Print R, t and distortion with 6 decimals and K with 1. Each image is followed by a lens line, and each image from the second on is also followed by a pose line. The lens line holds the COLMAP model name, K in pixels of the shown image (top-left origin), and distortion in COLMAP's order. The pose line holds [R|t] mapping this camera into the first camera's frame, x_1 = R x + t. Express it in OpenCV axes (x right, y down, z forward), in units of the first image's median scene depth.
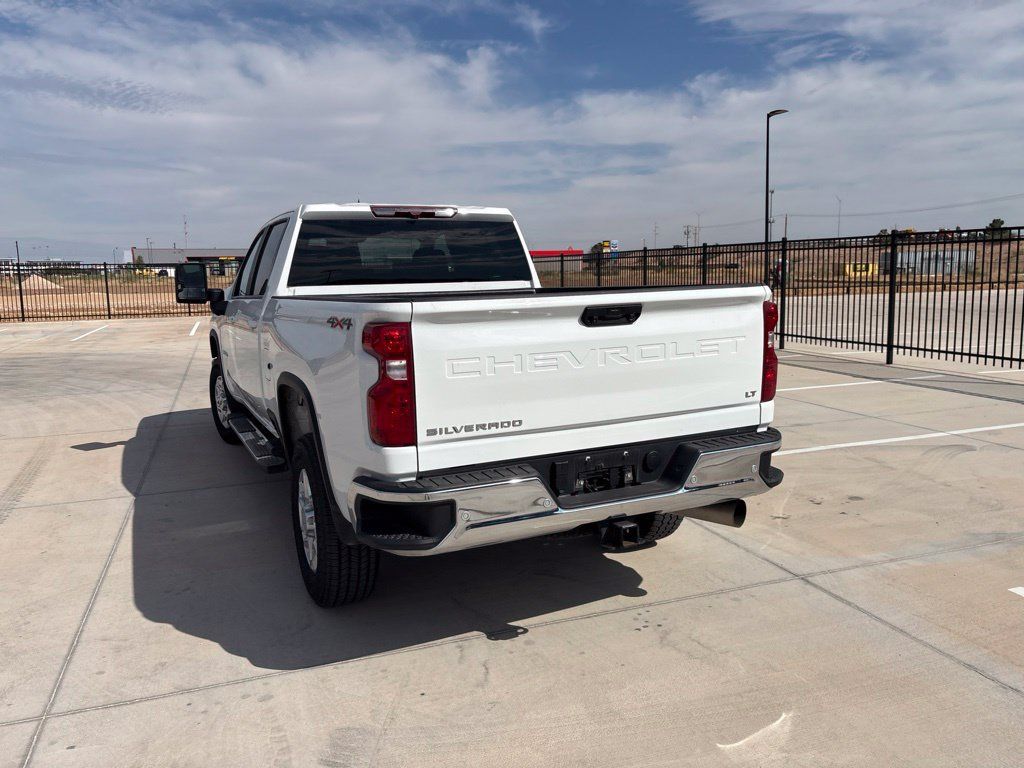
lens RADIAL K [[775.5, 0, 507.0], [0, 775.5, 382.5], [0, 0, 1]] dist [0.042195, -0.038344]
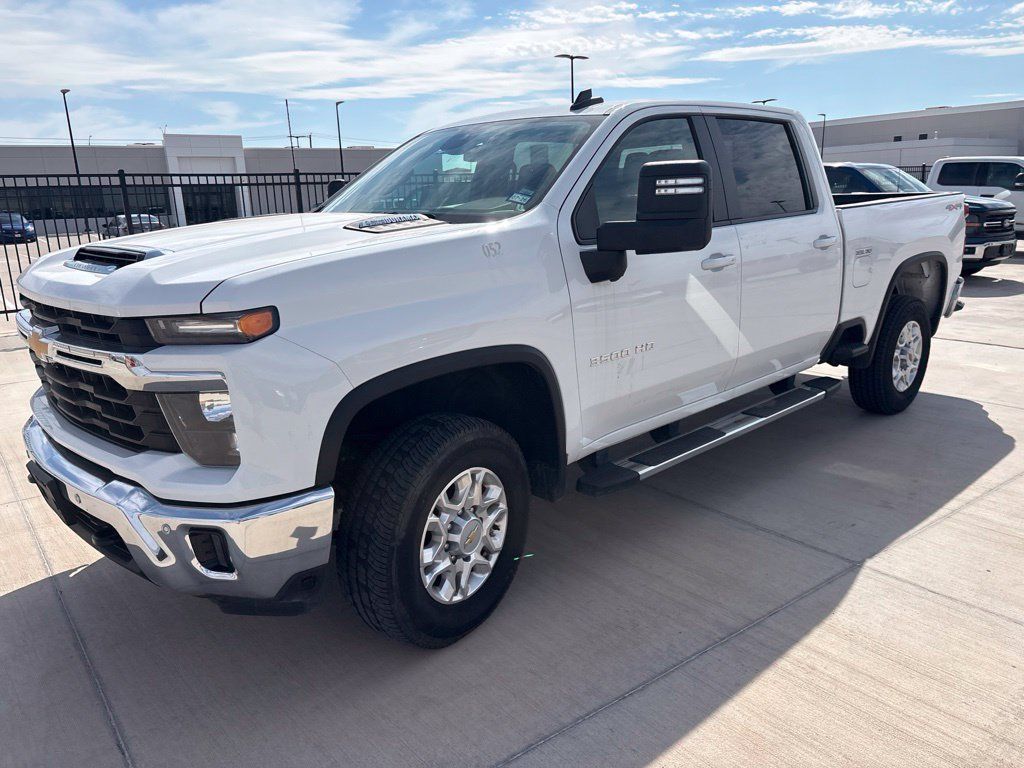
lens RADIAL K [[775.5, 0, 515.2], [0, 775.5, 393.4], [0, 0, 1]] dist [0.042195, -0.038344]
pose [[-0.306090, -0.208495, 0.928891, -1.119642], [0.172359, 0.947462, 0.269460, -0.219791], [-0.936270, 0.242582, -0.254073, 1.663265]]
